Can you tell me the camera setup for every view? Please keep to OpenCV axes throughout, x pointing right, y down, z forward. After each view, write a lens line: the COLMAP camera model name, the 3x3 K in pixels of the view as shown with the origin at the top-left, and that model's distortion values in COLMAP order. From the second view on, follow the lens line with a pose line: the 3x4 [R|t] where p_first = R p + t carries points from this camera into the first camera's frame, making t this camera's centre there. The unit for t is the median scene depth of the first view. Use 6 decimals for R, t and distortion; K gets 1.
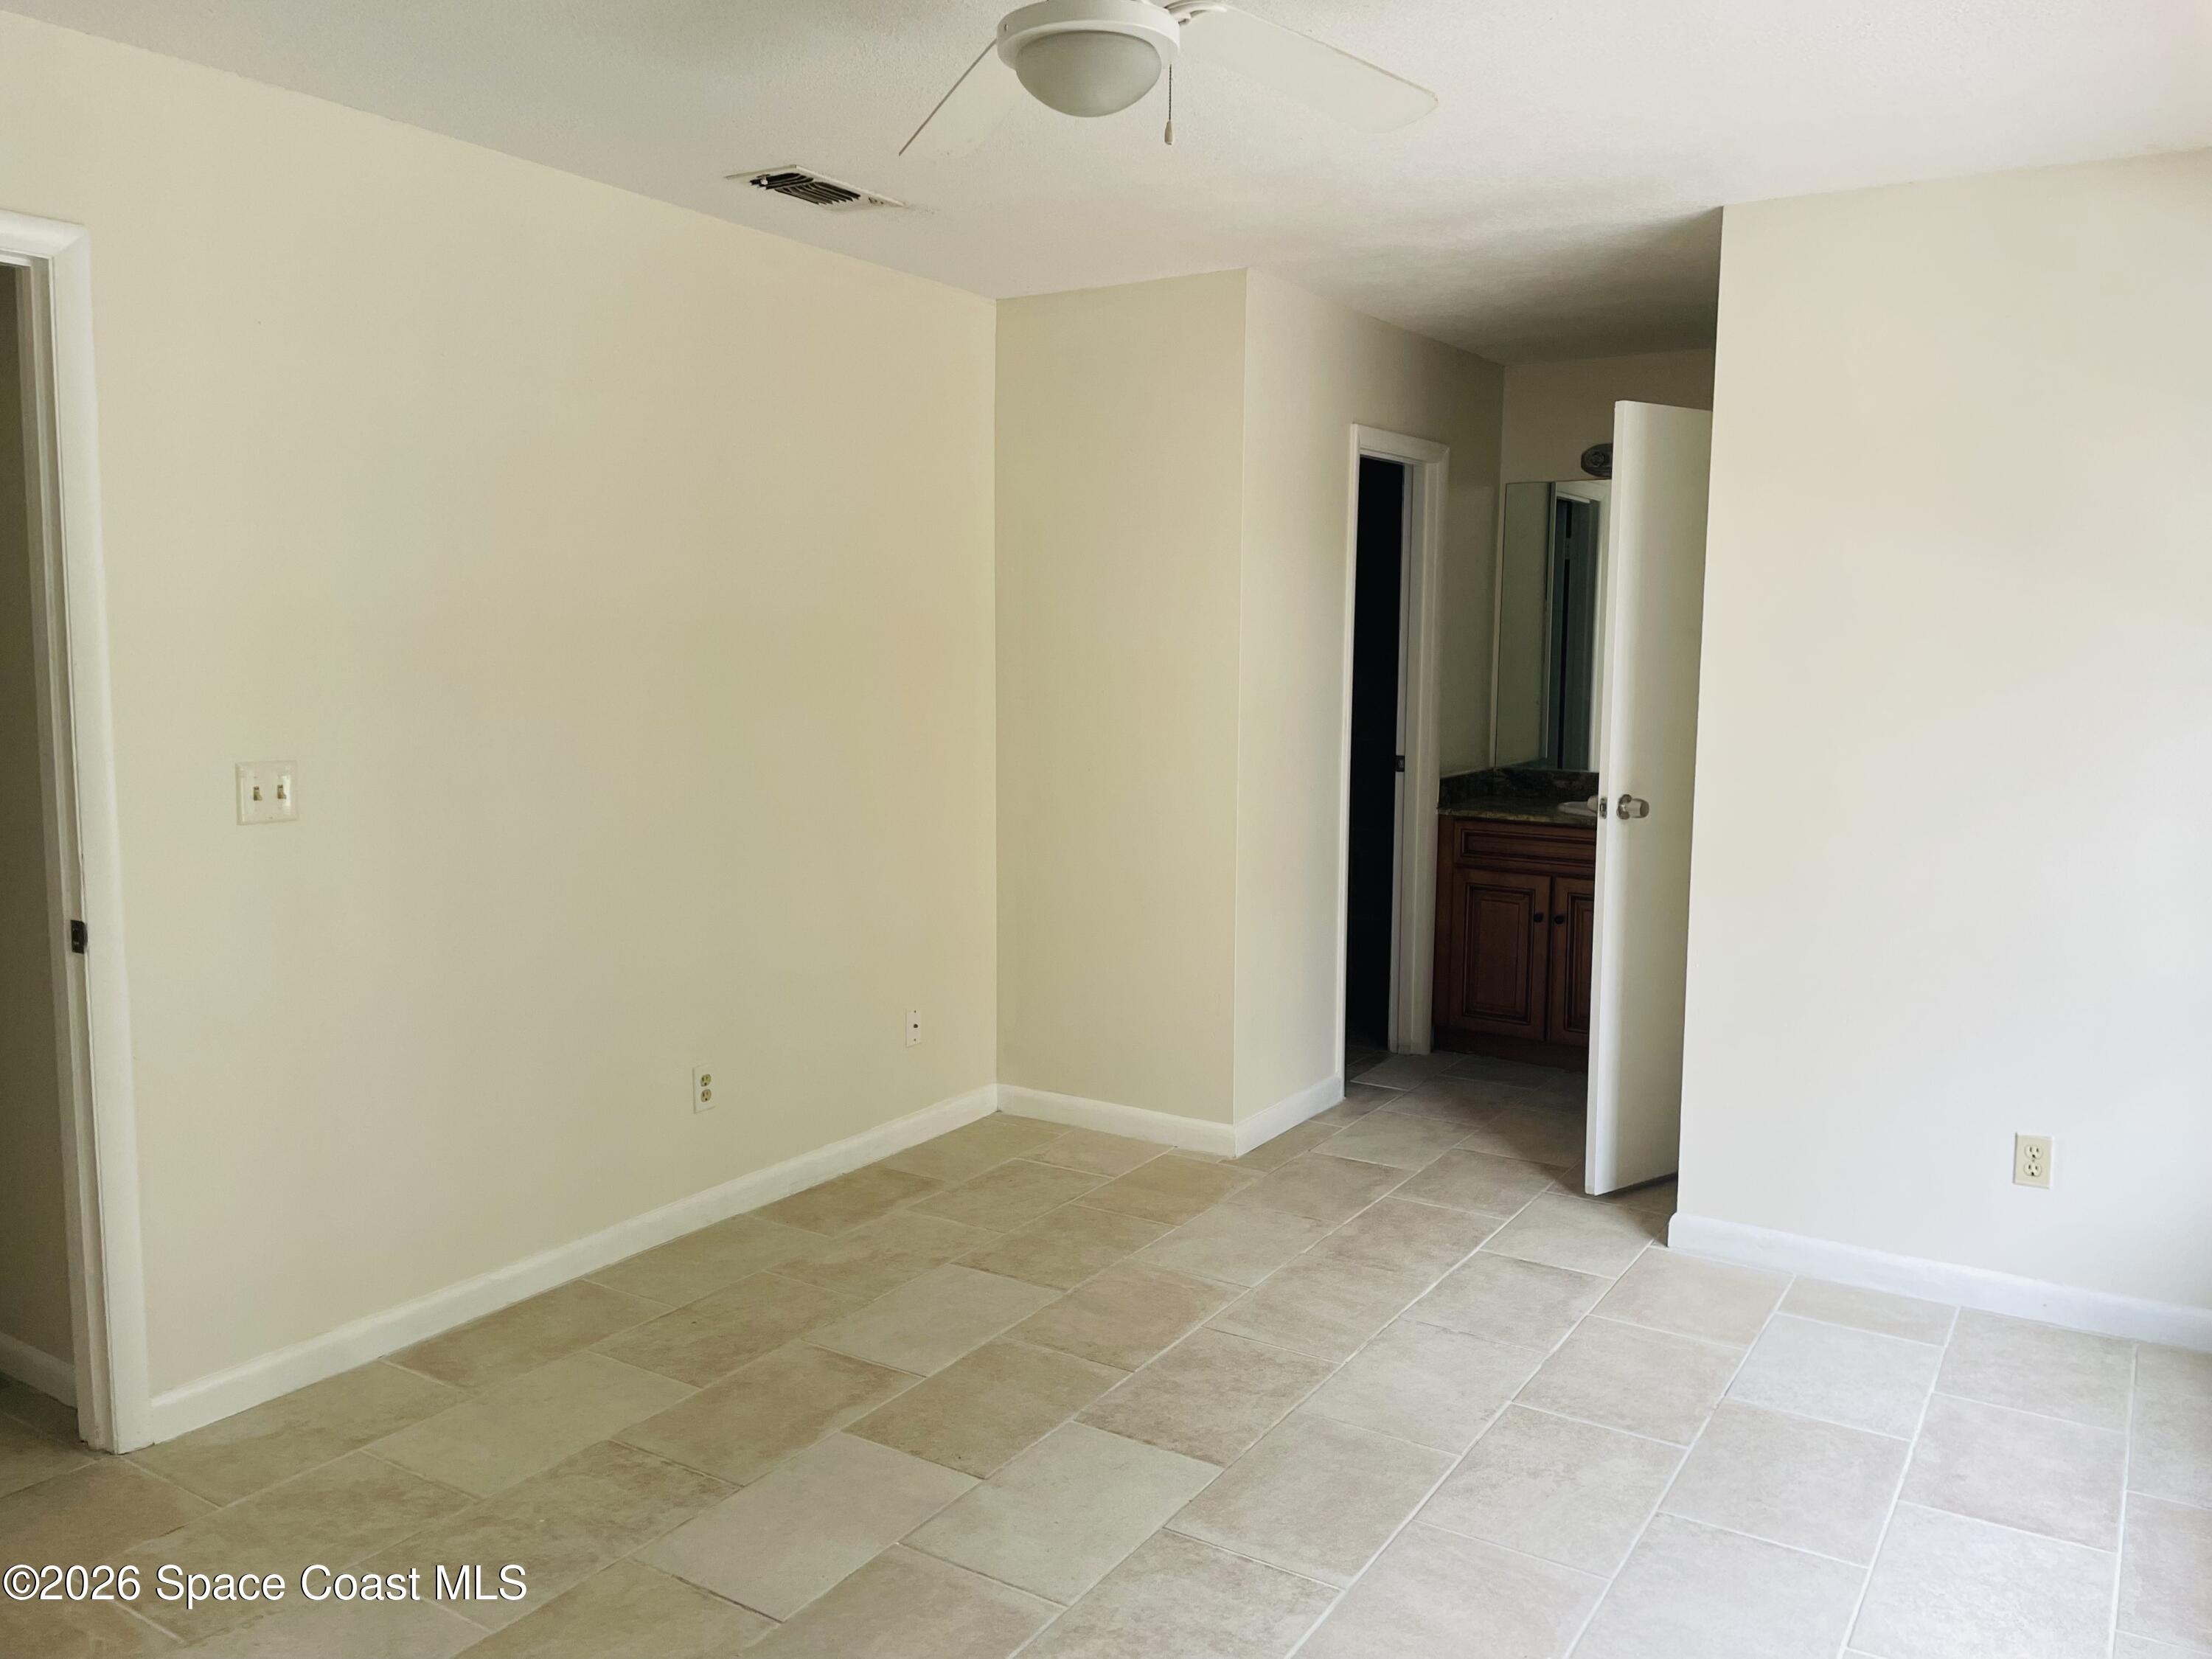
lens RADIAL K [[1693.4, 0, 1105.8], [0, 1693.4, 828.8], [0, 0, 1]] dist [0.071342, -0.098701]
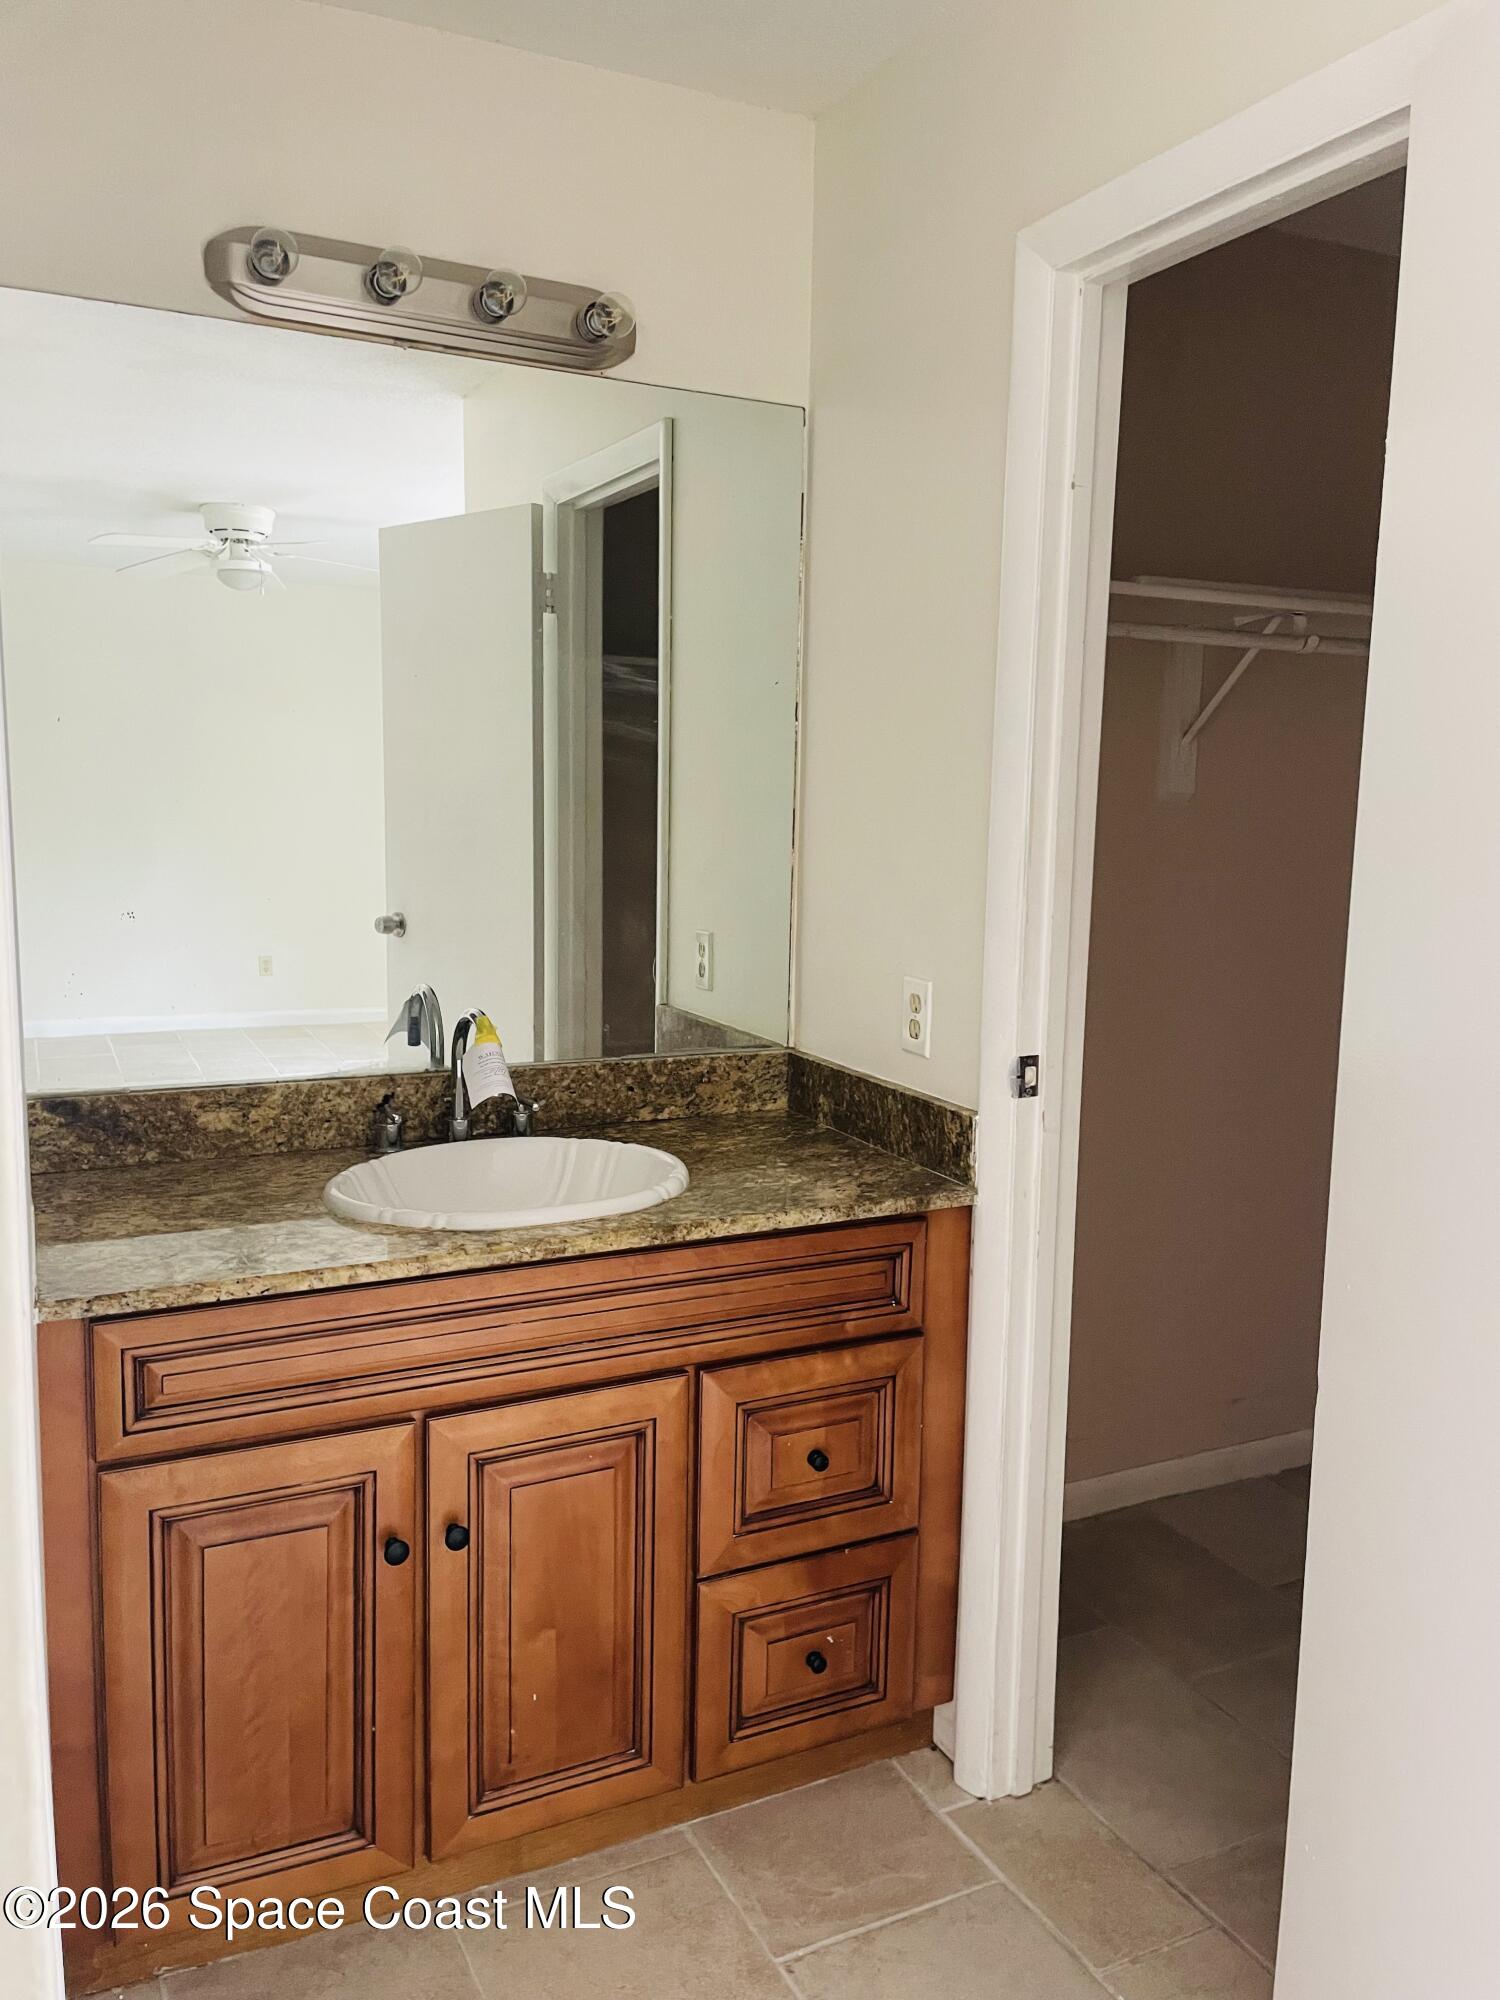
lens RADIAL K [[1531.1, 0, 749.8], [0, 1531.1, 997.8], [0, 0, 1]] dist [0.071342, -0.098701]
pose [[0.510293, -0.108305, 0.853154, 0.036899], [0.082383, 0.993632, 0.076863, -0.075971], [-0.856046, 0.031063, 0.515966, 0.771371]]
